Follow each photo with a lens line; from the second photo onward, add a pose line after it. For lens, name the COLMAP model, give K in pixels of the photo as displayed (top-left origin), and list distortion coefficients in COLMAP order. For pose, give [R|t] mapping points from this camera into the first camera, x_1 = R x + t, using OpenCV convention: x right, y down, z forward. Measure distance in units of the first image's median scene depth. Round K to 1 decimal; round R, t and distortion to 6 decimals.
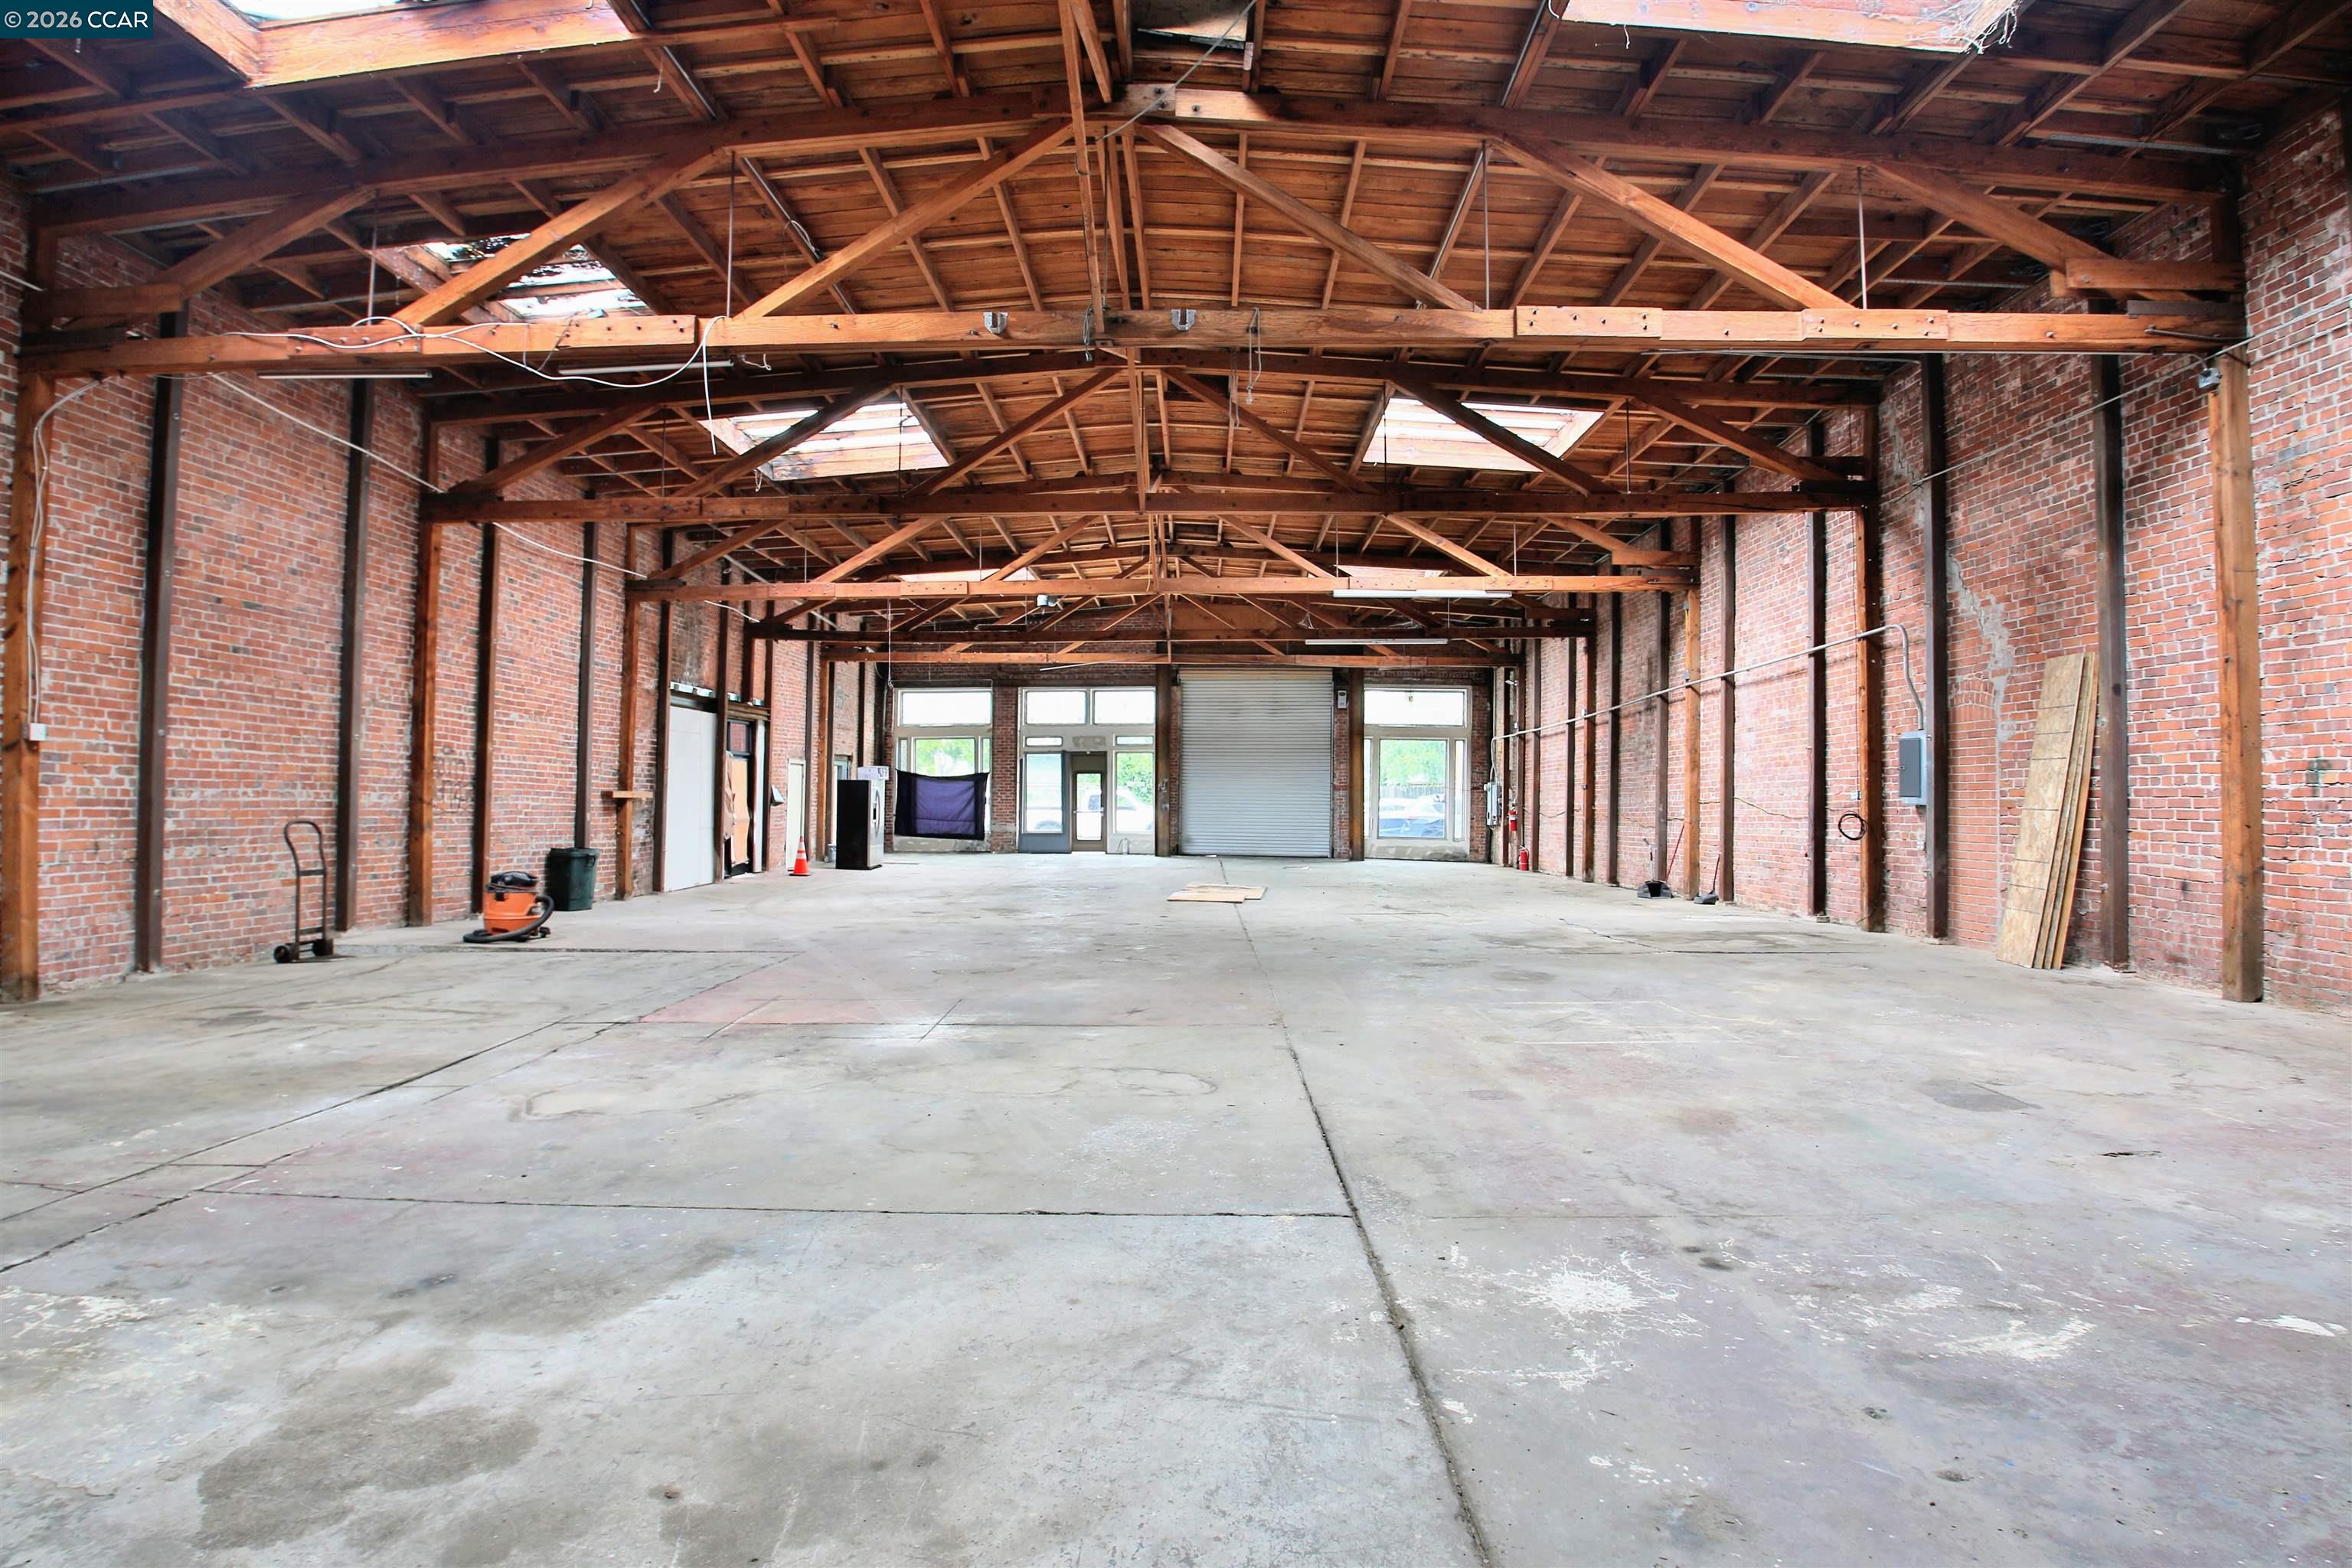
lens RADIAL K [[1171.2, 0, 1169.0], [0, 1171.2, 780.8], [0, 0, 1]] dist [-0.041873, -0.004137]
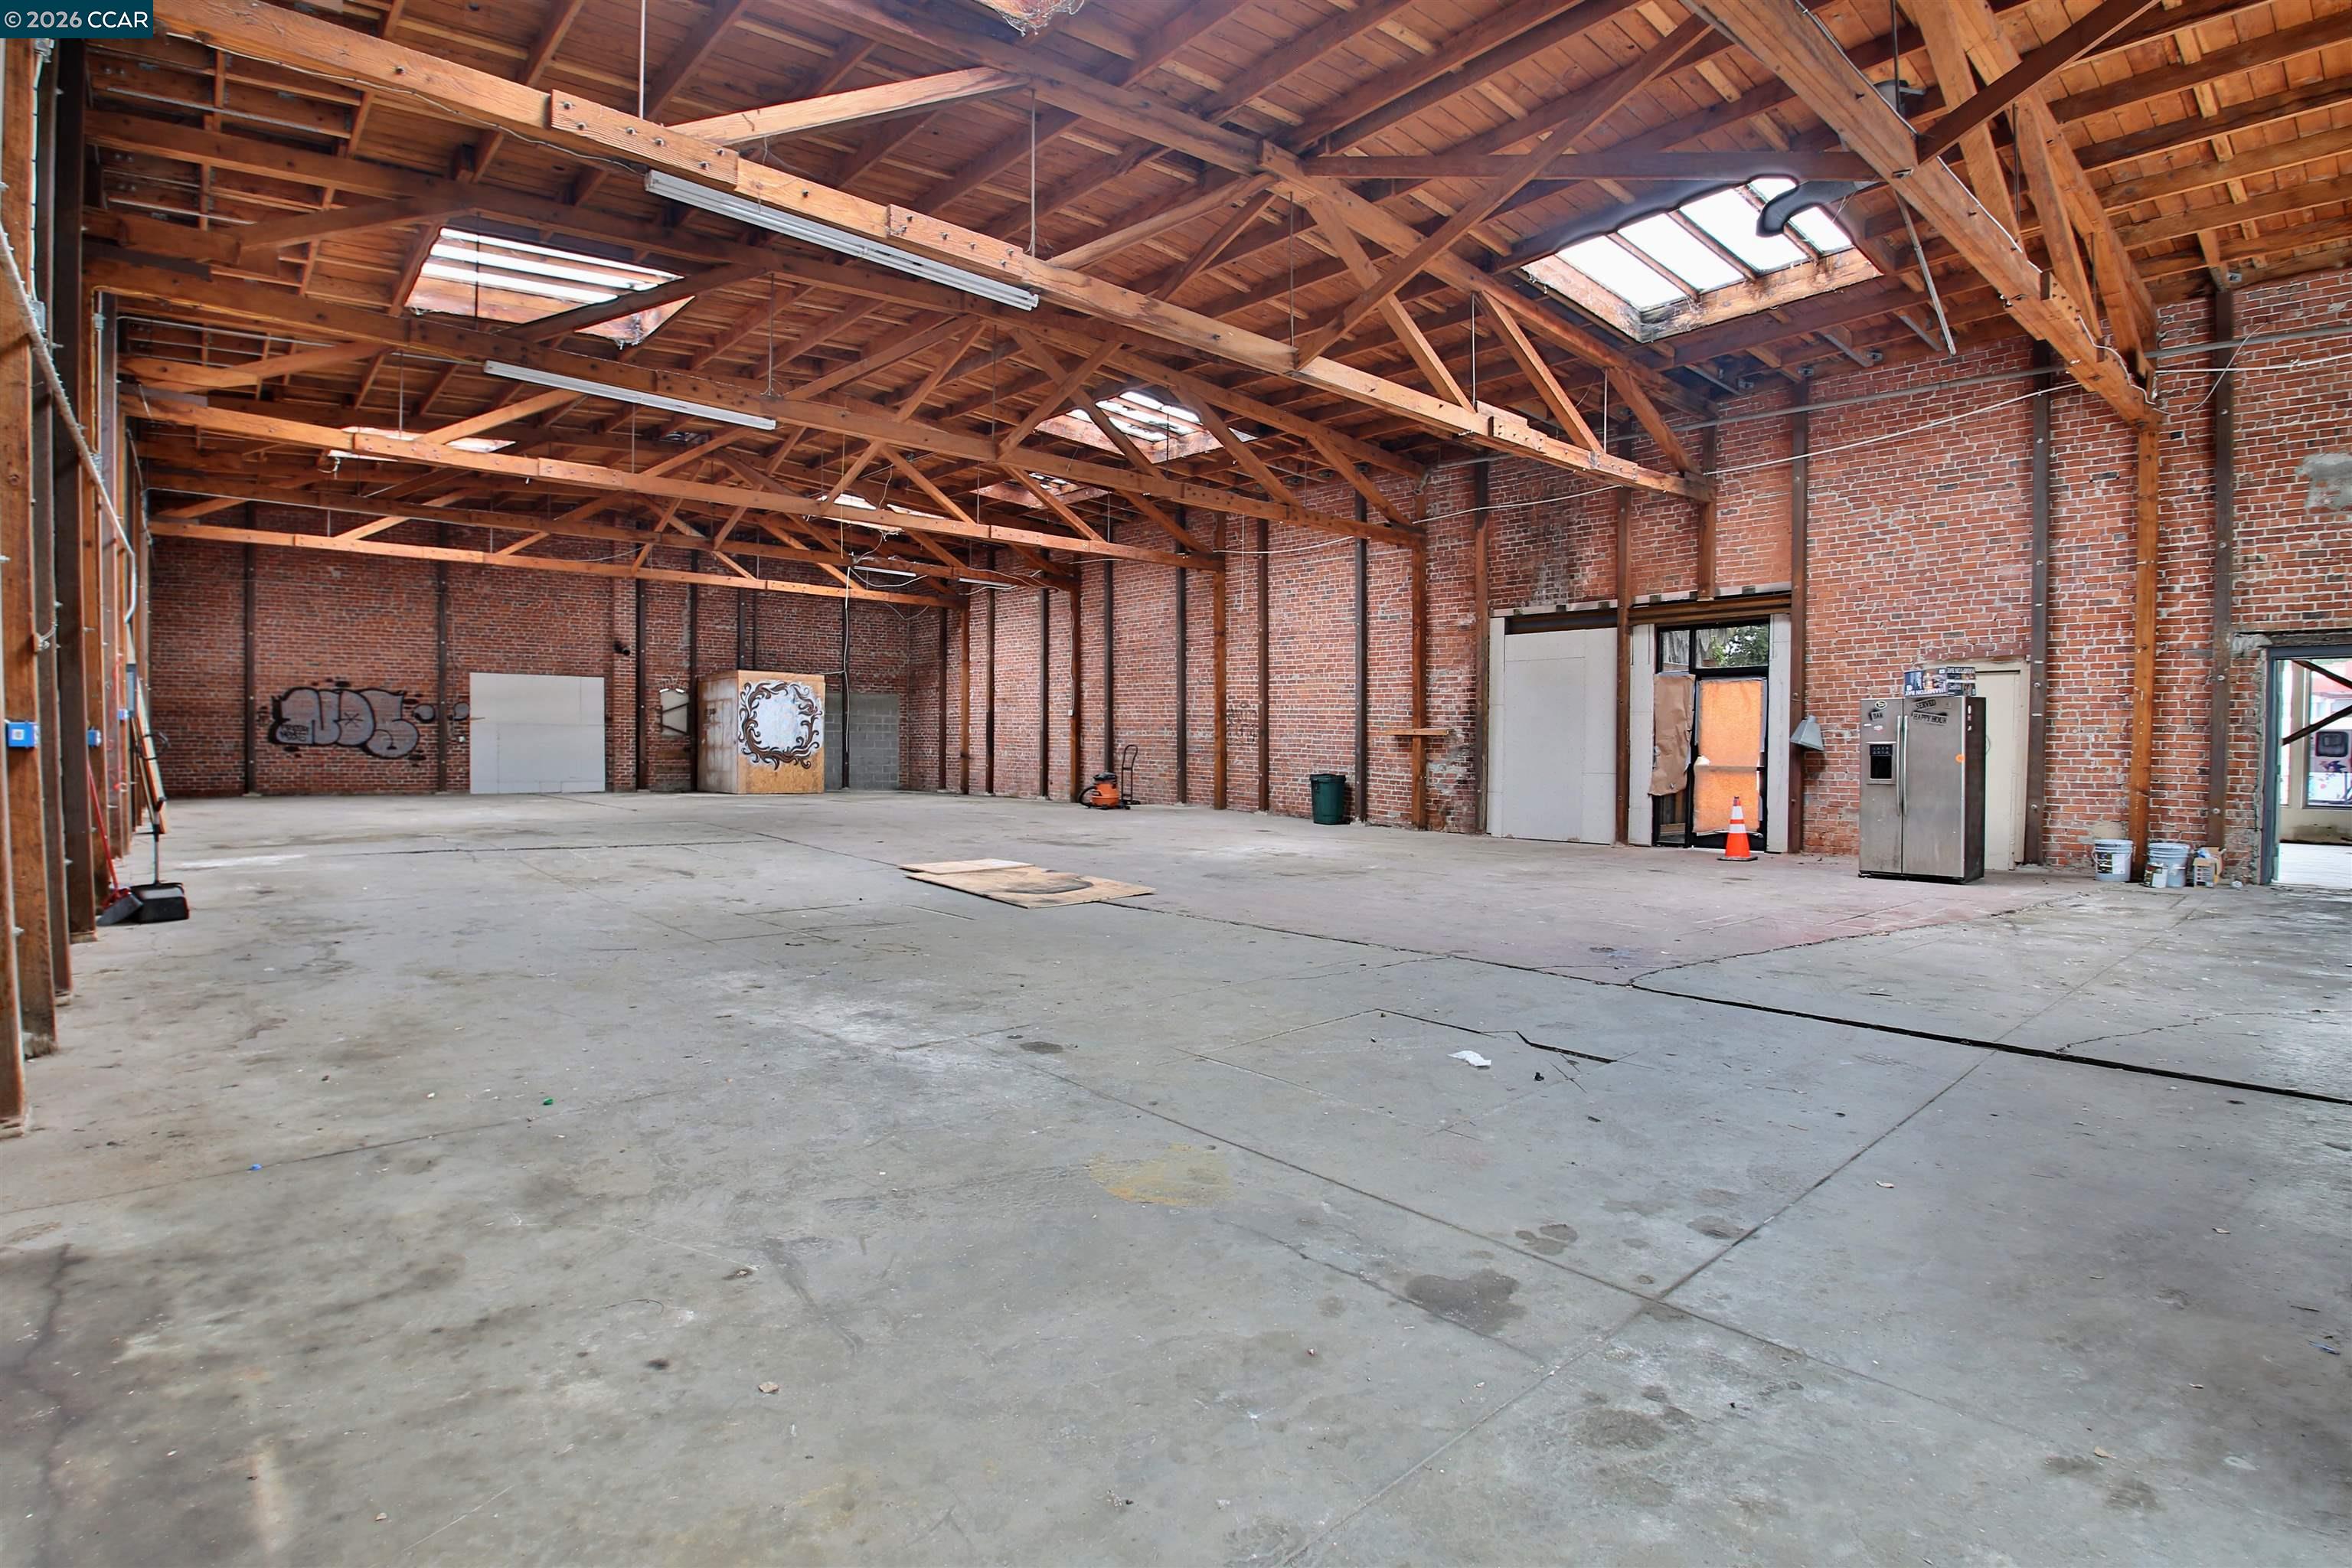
lens RADIAL K [[1171.2, 0, 1169.0], [0, 1171.2, 778.0], [0, 0, 1]] dist [-0.041873, -0.004137]
pose [[-0.740183, 0.012269, -0.672294, 0.473420], [-0.000282, 0.999828, 0.018558, 0.038373], [0.672406, 0.013926, -0.740052, 1.825533]]
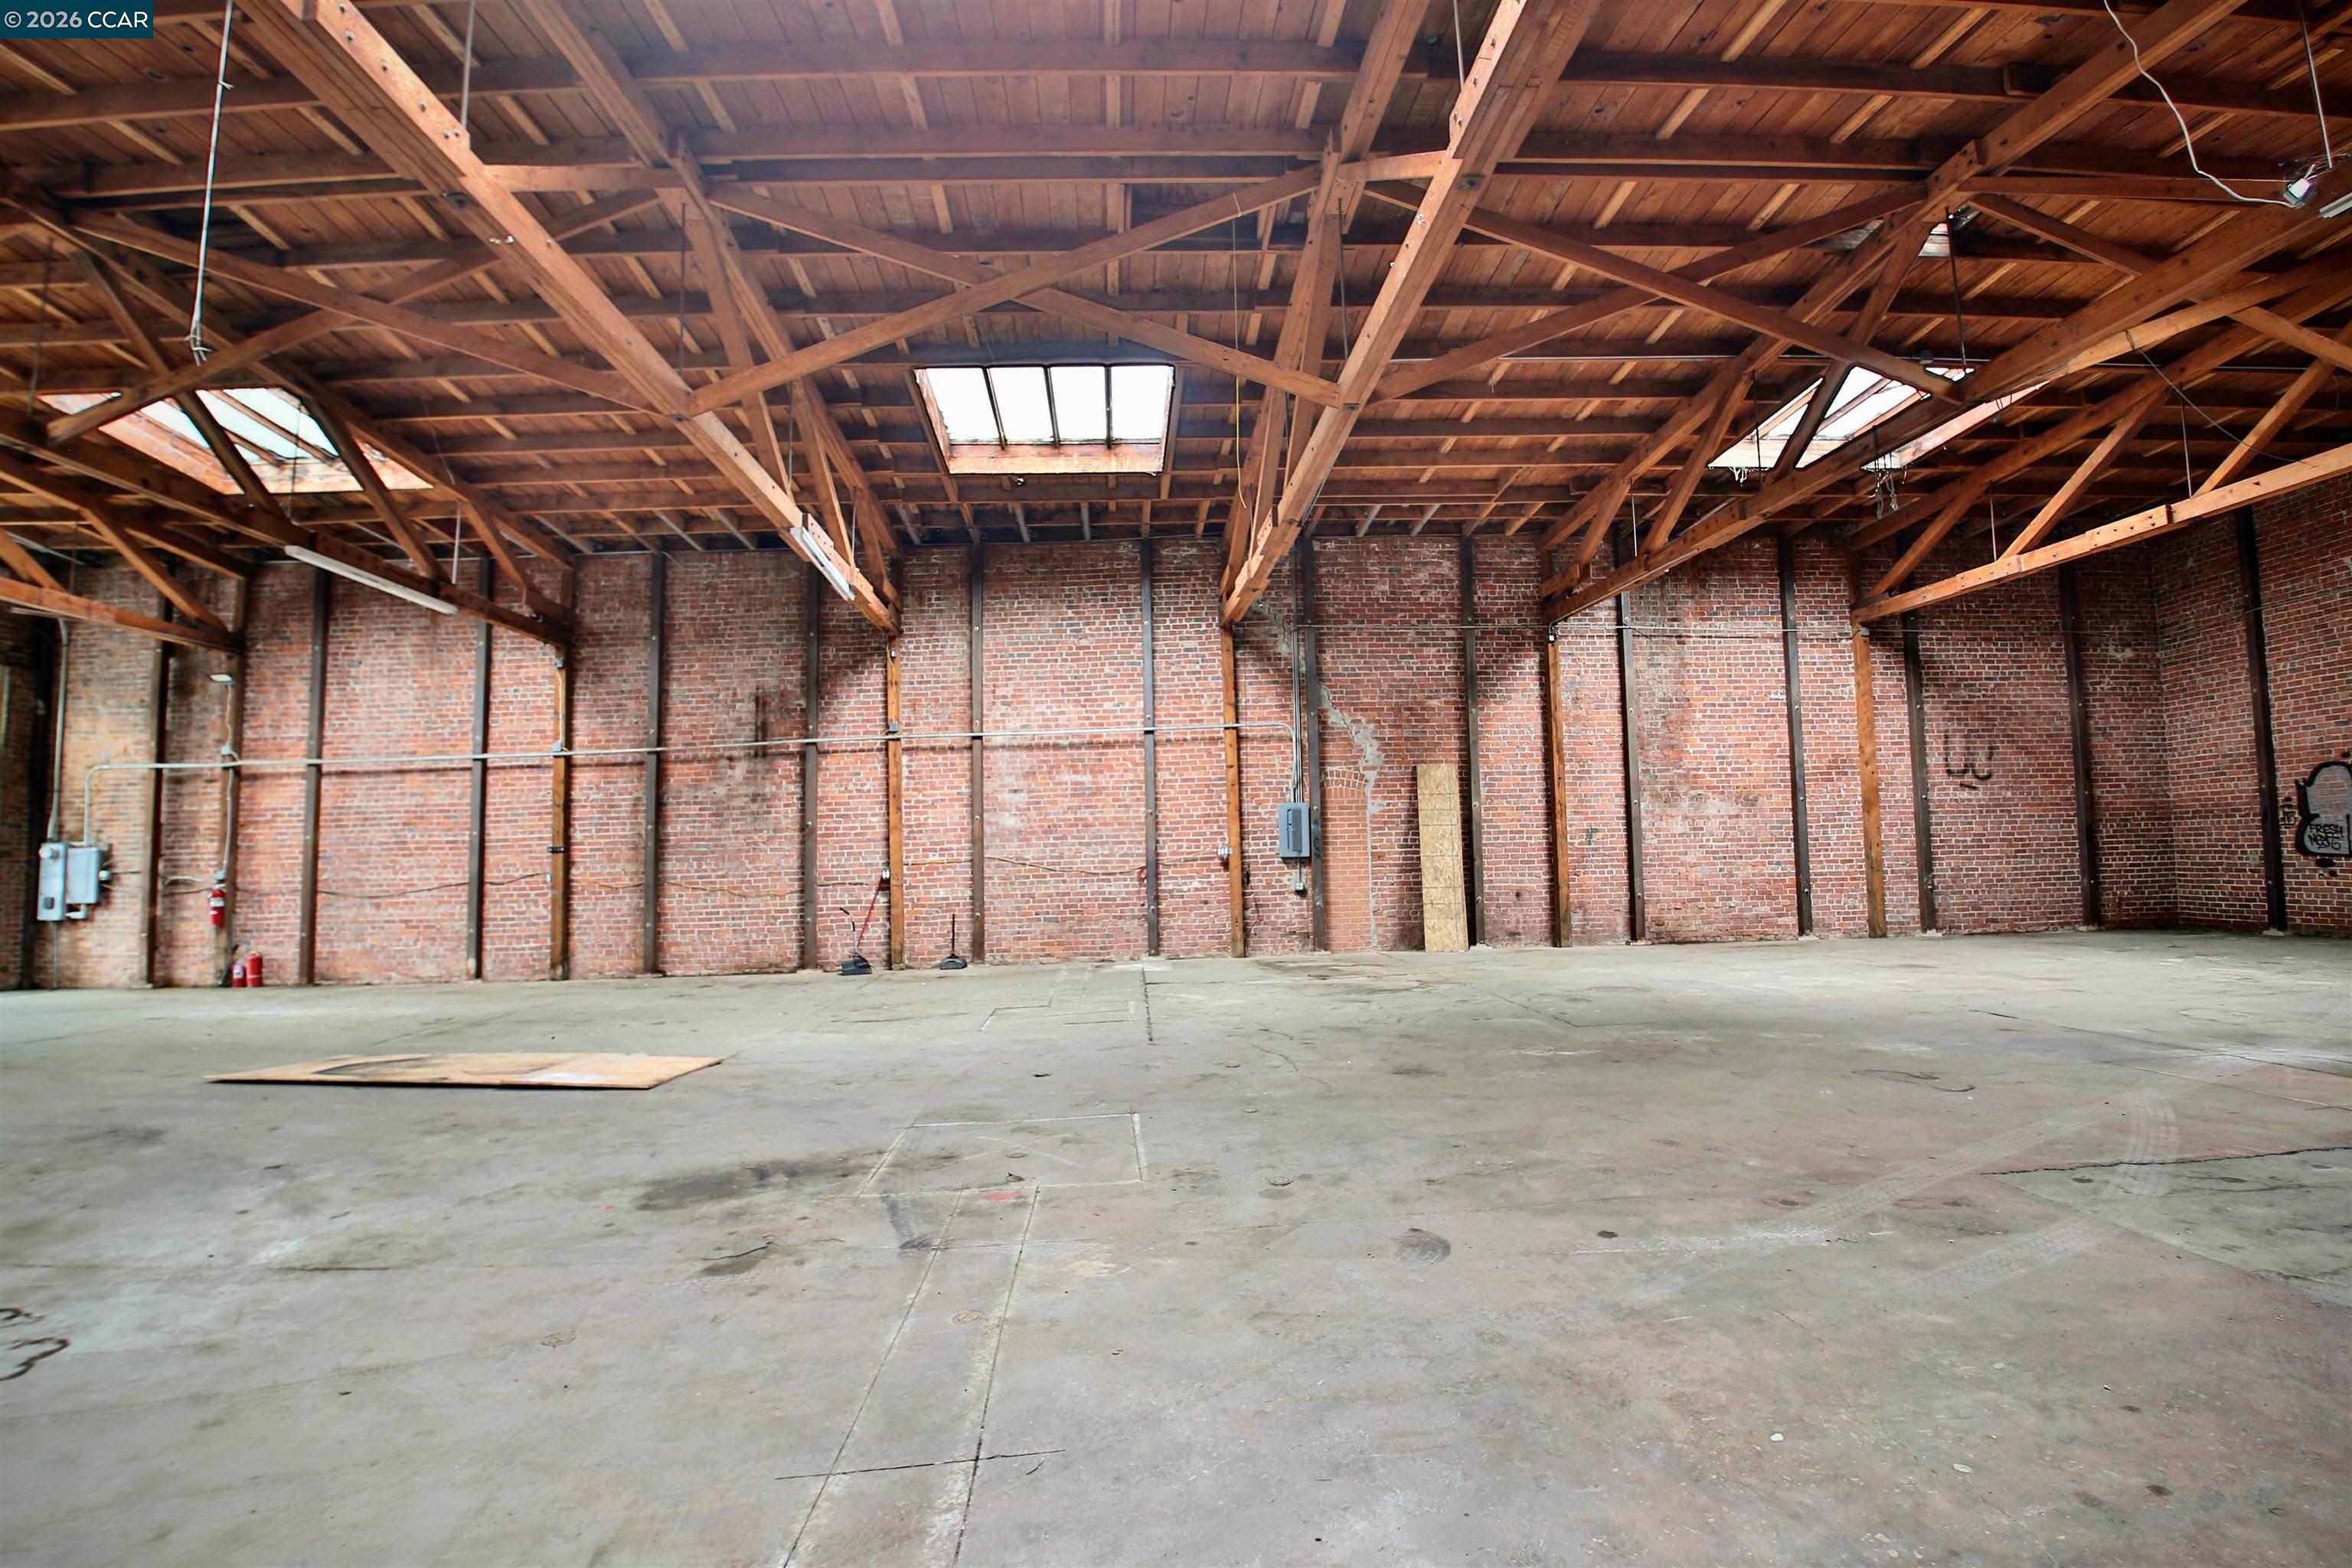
lens RADIAL K [[1115.4, 0, 1182.6], [0, 1115.4, 781.5], [0, 0, 1]] dist [-0.044483, -0.002361]
pose [[-0.069672, 0.070127, 0.995102, -0.499330], [0.004440, 0.997538, -0.069987, 0.017827], [-0.997560, -0.000458, -0.069812, 0.913477]]
